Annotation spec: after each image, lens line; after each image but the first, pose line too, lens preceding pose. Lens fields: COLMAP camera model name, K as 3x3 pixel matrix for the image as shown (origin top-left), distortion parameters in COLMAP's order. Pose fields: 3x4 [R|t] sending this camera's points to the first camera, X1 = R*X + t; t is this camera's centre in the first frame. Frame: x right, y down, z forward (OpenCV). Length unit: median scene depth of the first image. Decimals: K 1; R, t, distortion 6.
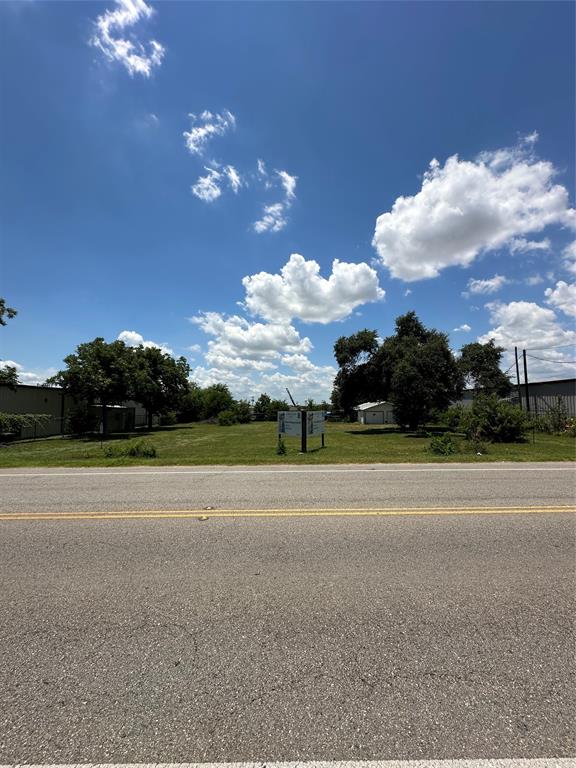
lens RADIAL K [[302.9, 0, 288.0], [0, 302.9, 384.0], [0, 0, 1]] dist [-0.000914, -0.000057]
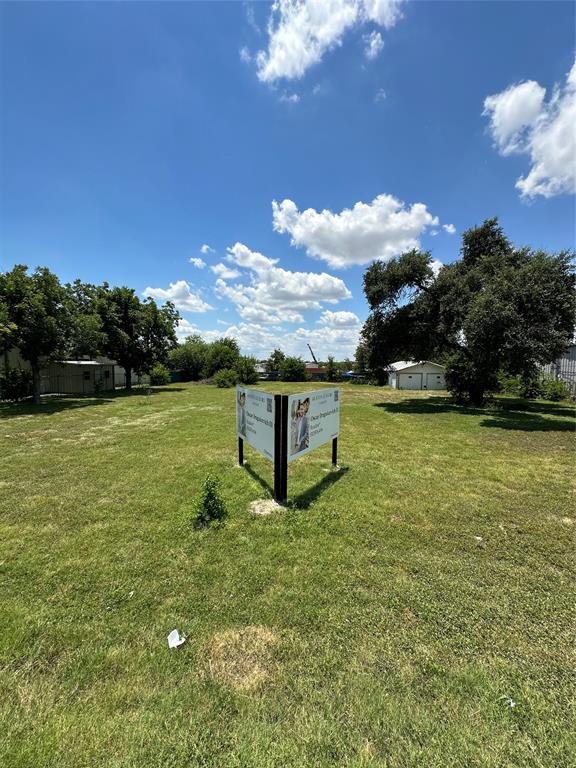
lens RADIAL K [[302.9, 0, 288.0], [0, 302.9, 384.0], [0, 0, 1]] dist [-0.000914, -0.000057]
pose [[0.997040, 0.017871, -0.074777, 0.032913], [-0.006872, 0.989432, 0.144838, 0.008789], [0.076575, -0.143896, 0.986626, 0.238588]]
